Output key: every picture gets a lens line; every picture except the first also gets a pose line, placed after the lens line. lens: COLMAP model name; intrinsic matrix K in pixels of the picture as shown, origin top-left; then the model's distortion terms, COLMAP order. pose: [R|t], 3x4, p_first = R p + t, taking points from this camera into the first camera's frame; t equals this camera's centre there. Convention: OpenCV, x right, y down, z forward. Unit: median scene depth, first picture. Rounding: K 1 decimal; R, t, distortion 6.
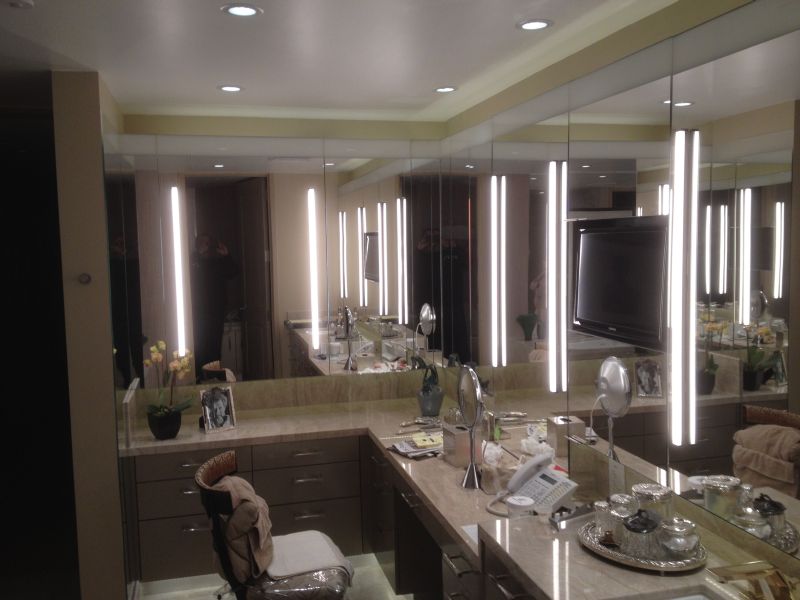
lens RADIAL K [[741.7, 0, 400.0], [0, 741.7, 300.0], [0, 0, 1]] dist [0.101975, -0.237729]
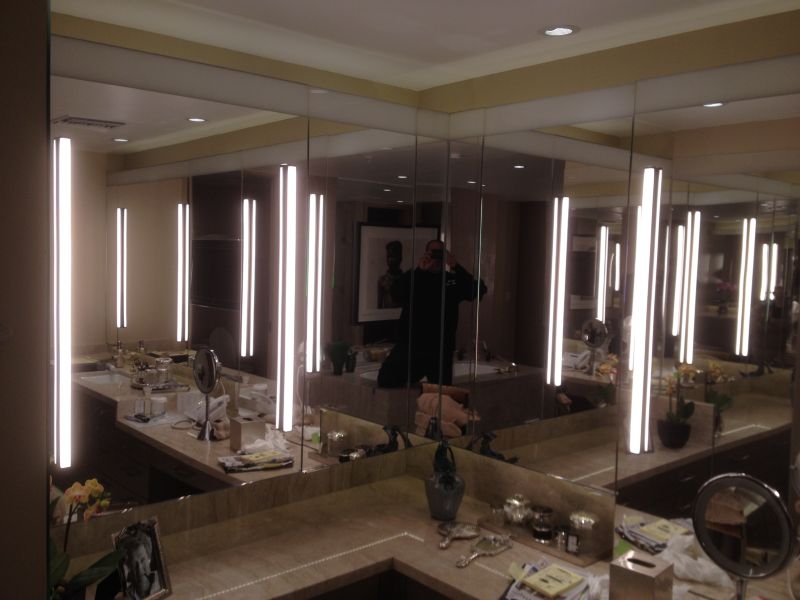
lens RADIAL K [[741.7, 0, 400.0], [0, 741.7, 300.0], [0, 0, 1]] dist [0.101975, -0.237729]
pose [[0.887486, 0.012089, 0.460676, -0.383548], [-0.003512, 0.999804, -0.019471, -0.035995], [-0.460821, 0.015662, 0.887355, 0.517535]]
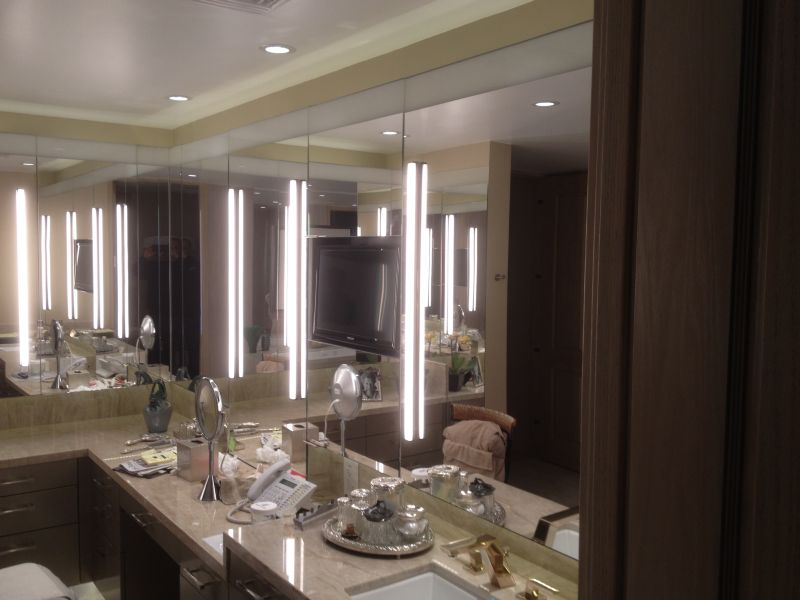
lens RADIAL K [[741.7, 0, 400.0], [0, 741.7, 300.0], [0, 0, 1]] dist [0.101975, -0.237729]
pose [[0.926812, 0.007615, 0.375449, -0.040826], [-0.000841, 0.999834, -0.018204, 0.002291], [-0.375525, 0.016556, 0.926664, -0.022563]]
